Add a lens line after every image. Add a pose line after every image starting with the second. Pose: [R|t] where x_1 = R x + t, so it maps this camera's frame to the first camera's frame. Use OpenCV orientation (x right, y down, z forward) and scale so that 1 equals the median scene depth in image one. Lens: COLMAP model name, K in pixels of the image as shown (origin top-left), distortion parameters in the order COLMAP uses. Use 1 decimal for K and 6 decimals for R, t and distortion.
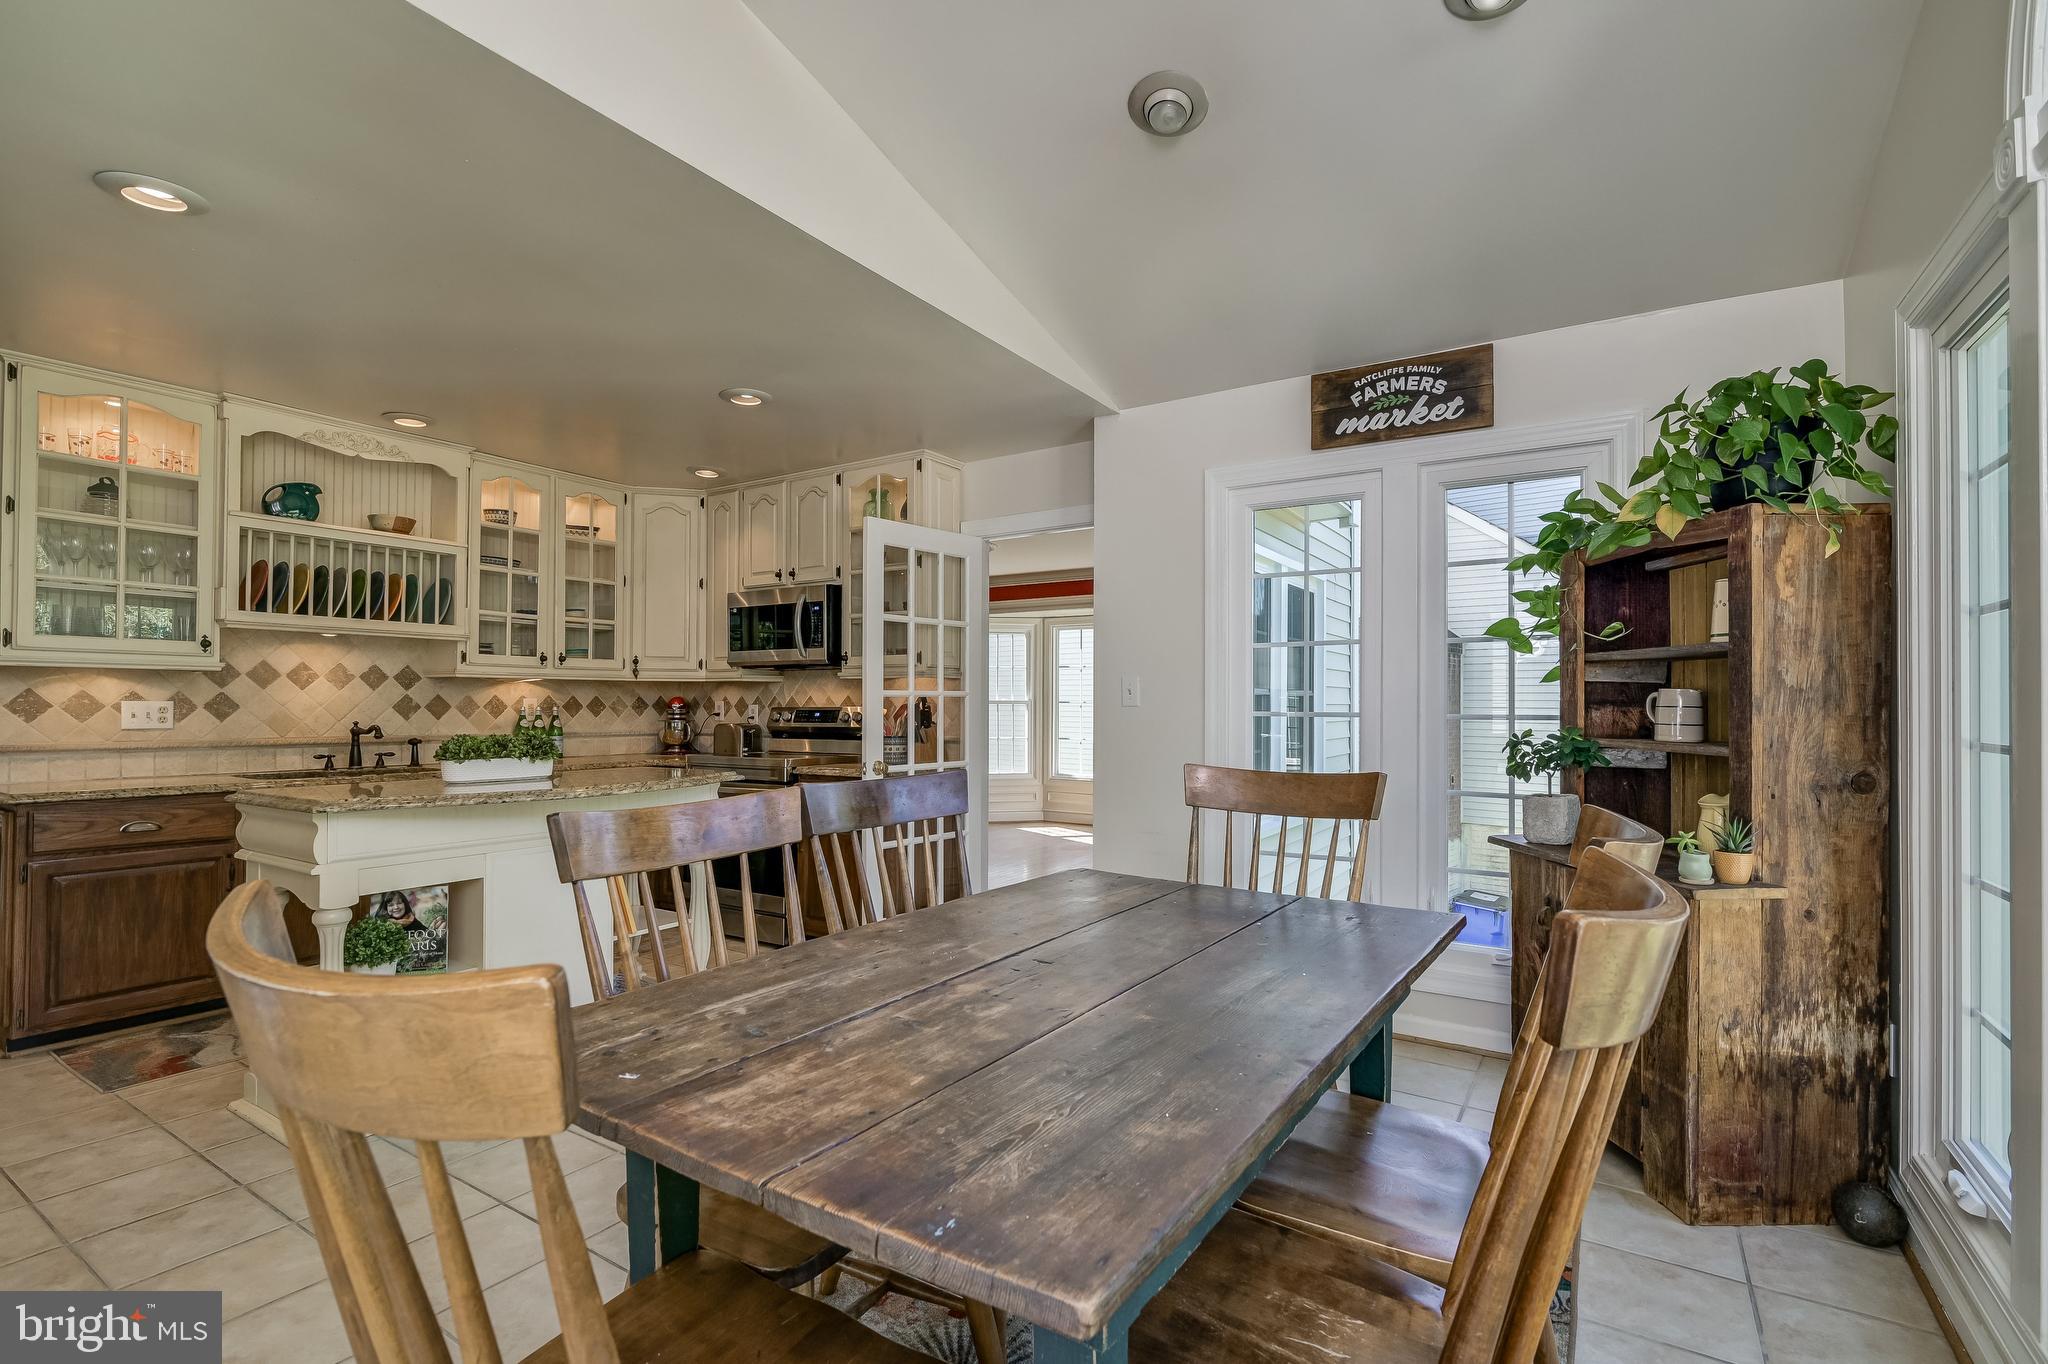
lens RADIAL K [[930.4, 0, 1019.8], [0, 930.4, 693.1], [0, 0, 1]] dist [-0.000753, 0.000202]
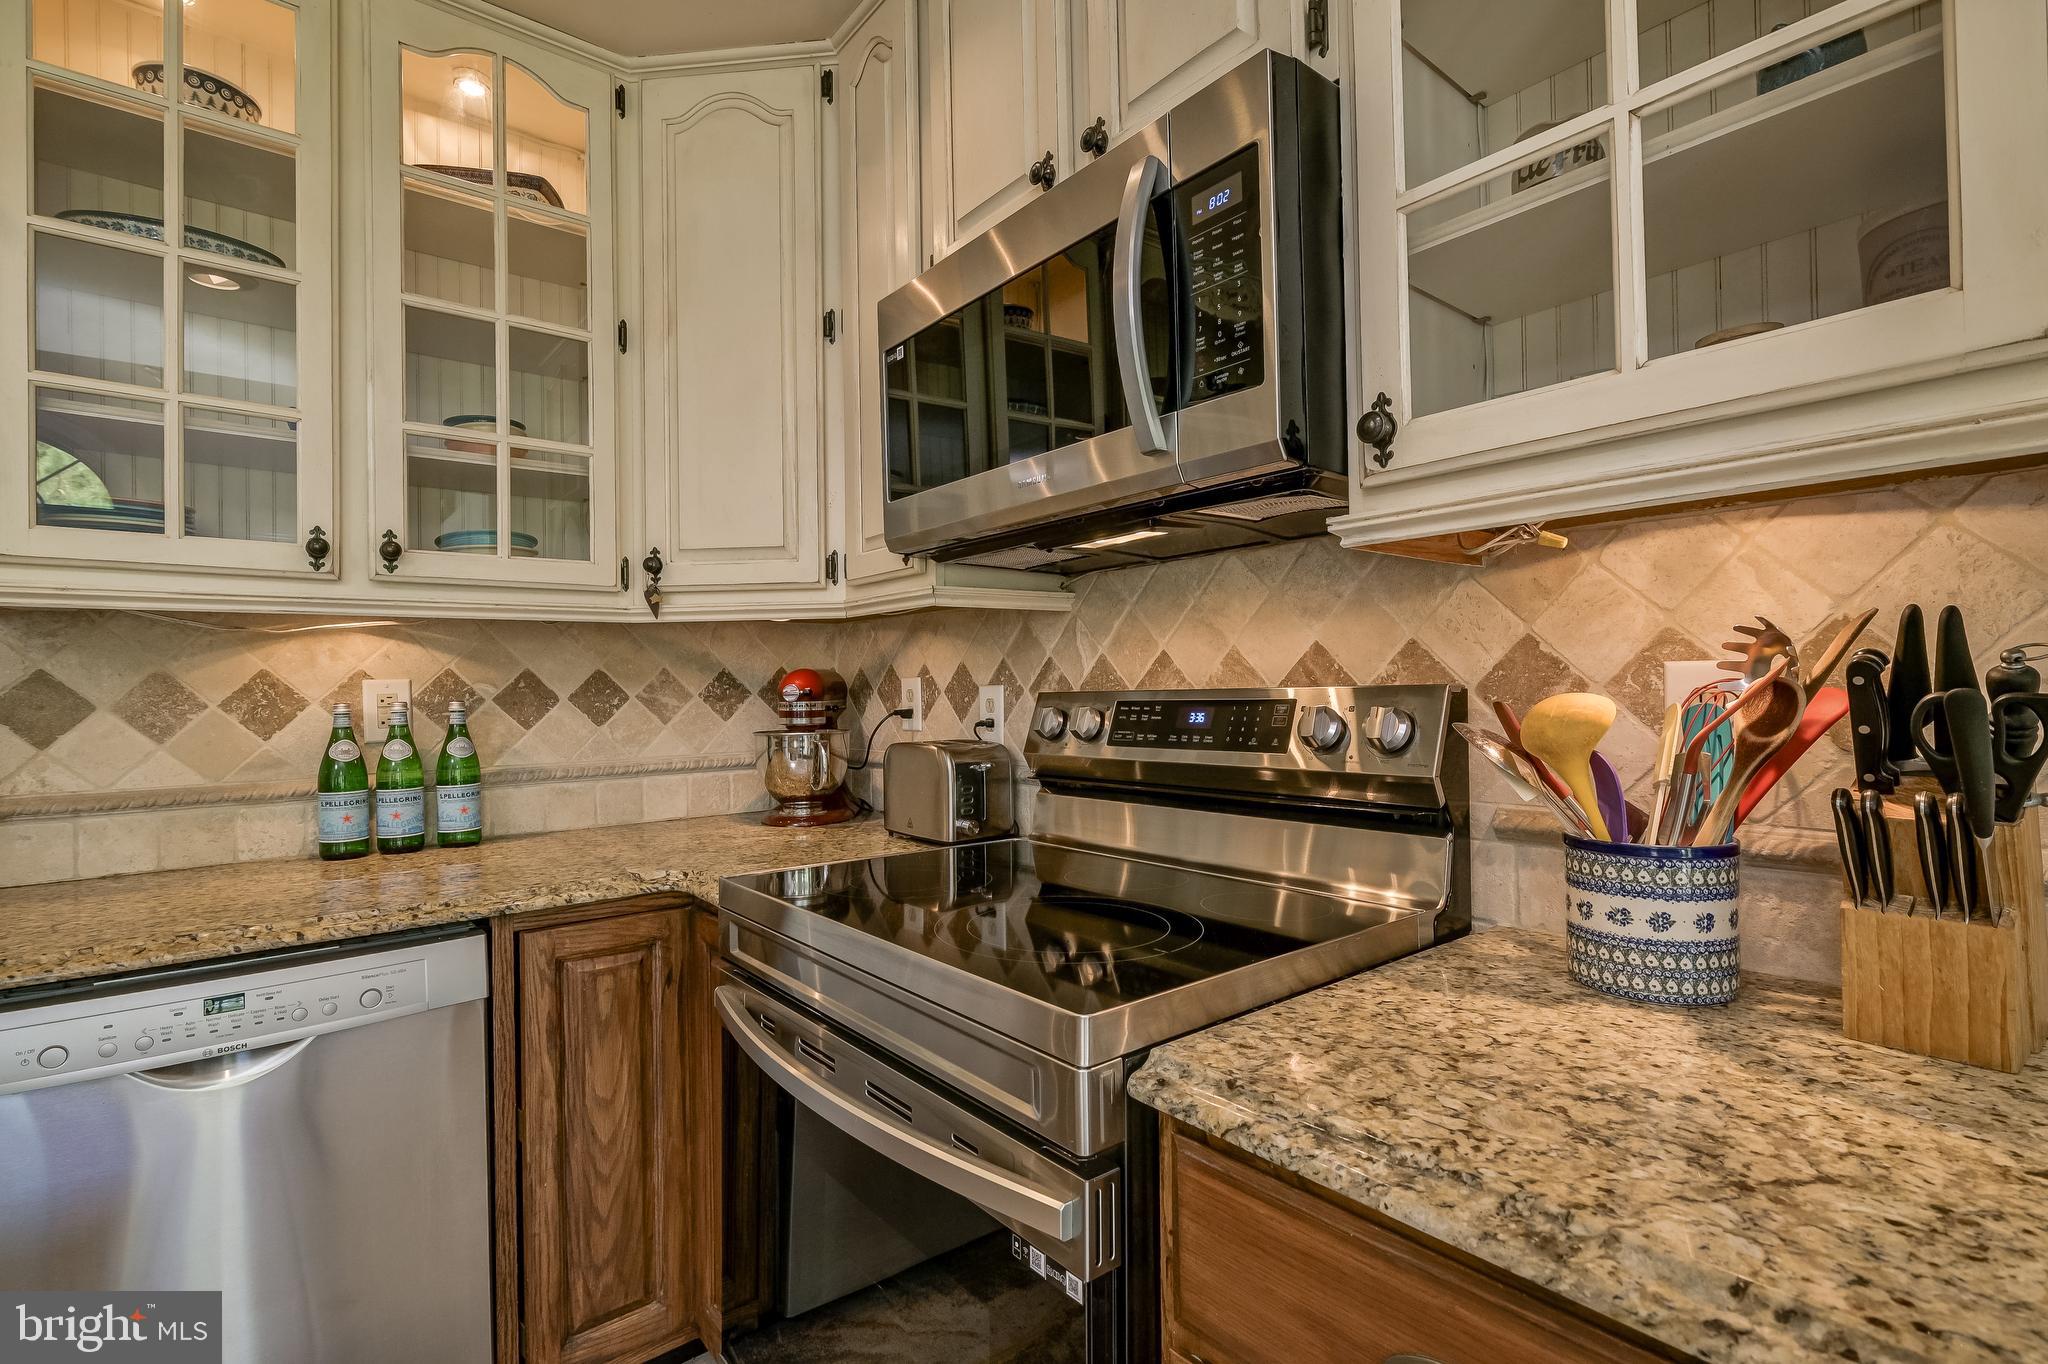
lens RADIAL K [[921.0, 0, 1024.0], [0, 921.0, 682.0], [0, 0, 1]] dist [-0.002531, -0.000277]
pose [[0.951851, -0.019335, -0.305949, -0.224669], [0.022270, 0.999733, 0.006105, 0.012324], [0.305750, -0.012625, 0.952028, 0.895014]]
